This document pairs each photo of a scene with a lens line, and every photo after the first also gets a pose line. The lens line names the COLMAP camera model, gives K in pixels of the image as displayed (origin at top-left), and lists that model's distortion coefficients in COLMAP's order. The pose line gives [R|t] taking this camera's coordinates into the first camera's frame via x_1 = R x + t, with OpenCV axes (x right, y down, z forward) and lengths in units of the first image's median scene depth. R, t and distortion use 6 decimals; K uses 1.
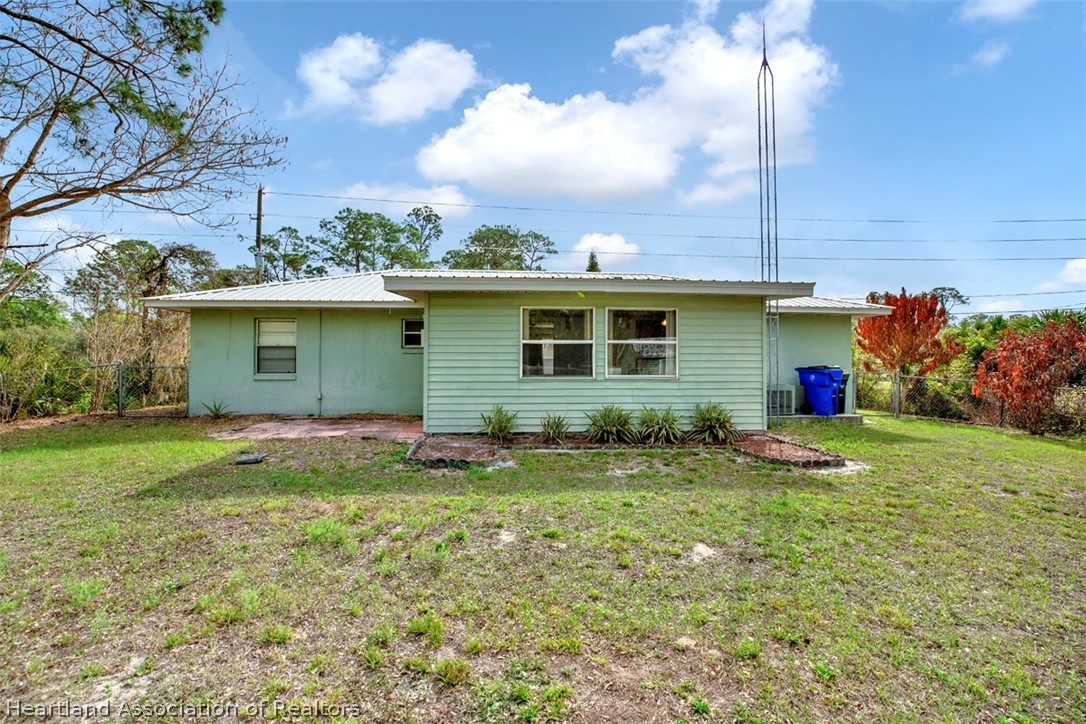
lens RADIAL K [[503.3, 0, 543.3], [0, 503.3, 361.2], [0, 0, 1]] dist [-0.037444, 0.009795]
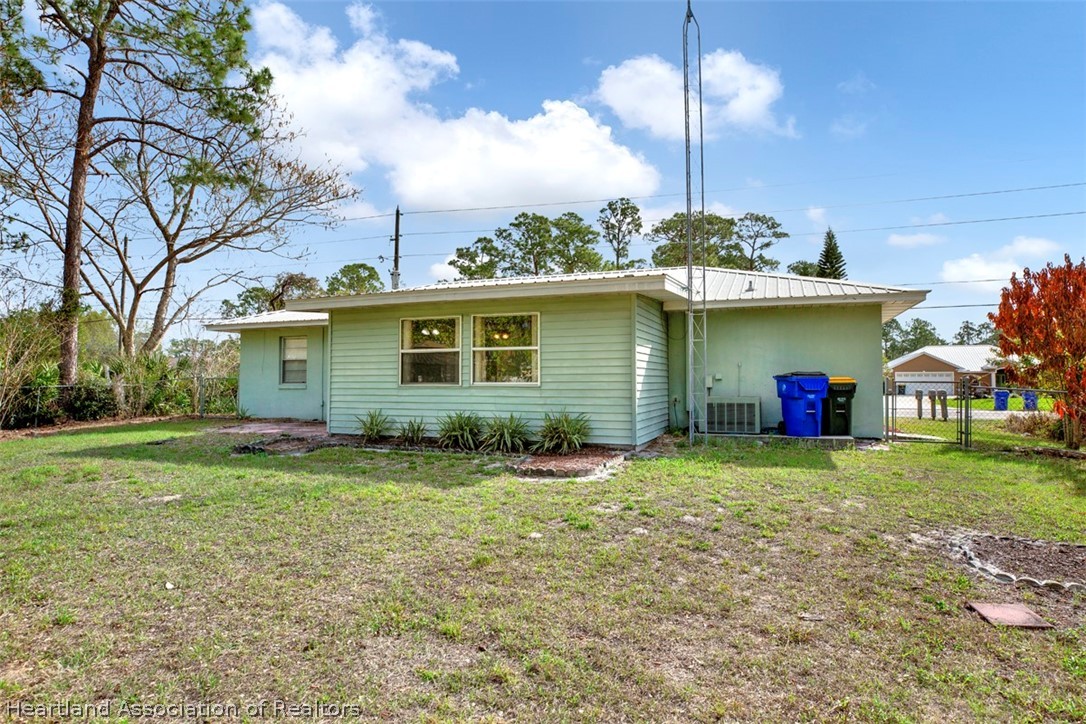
lens RADIAL K [[609.1, 0, 545.9], [0, 609.1, 360.9], [0, 0, 1]] dist [-0.015634, 0.004735]
pose [[0.902826, -0.017415, -0.429653, 0.774678], [0.005695, 0.999576, -0.028549, 0.020452], [0.429968, 0.023328, 0.902543, -0.034665]]
